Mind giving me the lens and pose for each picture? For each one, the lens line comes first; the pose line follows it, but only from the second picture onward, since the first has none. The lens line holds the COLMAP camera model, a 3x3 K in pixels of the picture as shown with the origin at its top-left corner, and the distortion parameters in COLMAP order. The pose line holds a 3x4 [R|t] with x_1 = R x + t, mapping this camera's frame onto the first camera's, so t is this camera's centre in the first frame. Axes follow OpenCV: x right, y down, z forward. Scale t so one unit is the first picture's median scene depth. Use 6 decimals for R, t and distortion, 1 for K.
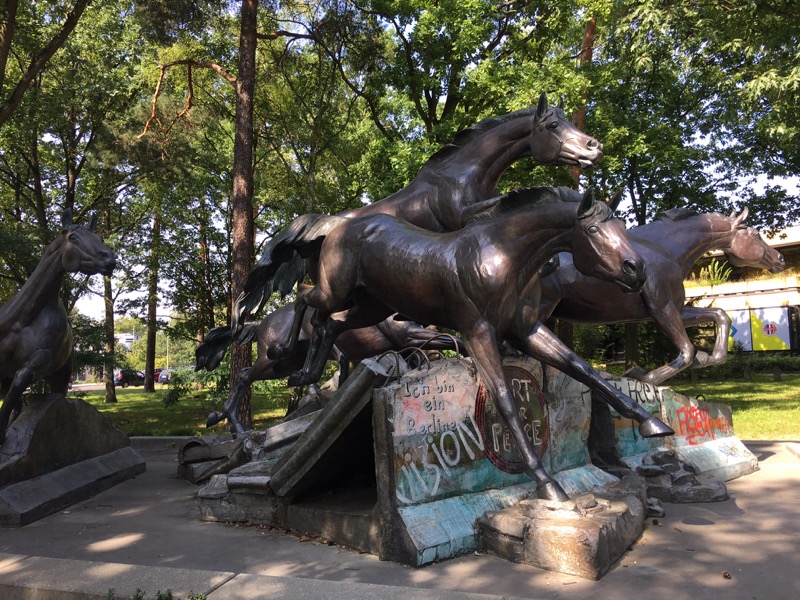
lens RADIAL K [[671.1, 0, 400.7], [0, 671.1, 299.5], [0, 0, 1]] dist [0.041600, -0.001490]
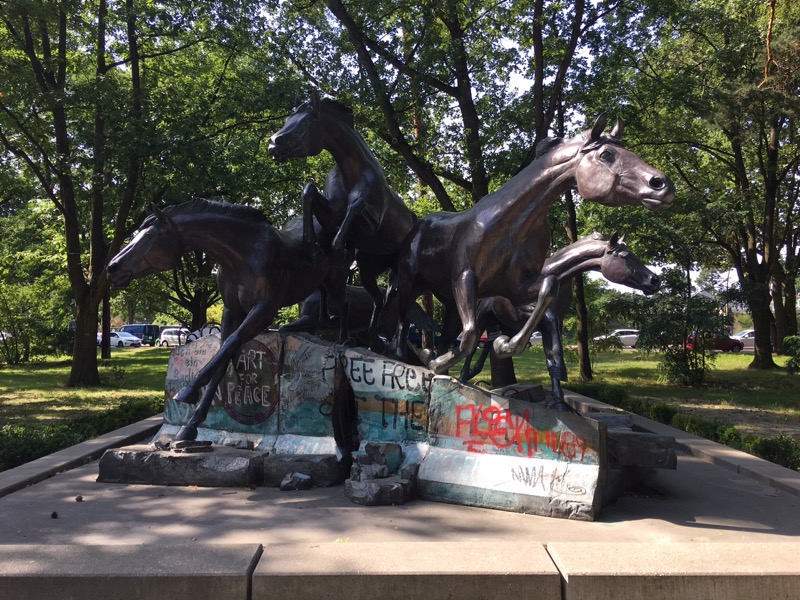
lens RADIAL K [[671.1, 0, 396.9], [0, 671.1, 302.2], [0, 0, 1]] dist [0.041600, -0.001490]
pose [[0.375891, -0.001089, -0.926663, 1.515157], [0.060316, 0.997907, 0.023294, 0.019155], [0.924699, -0.064649, 0.375170, 0.843545]]
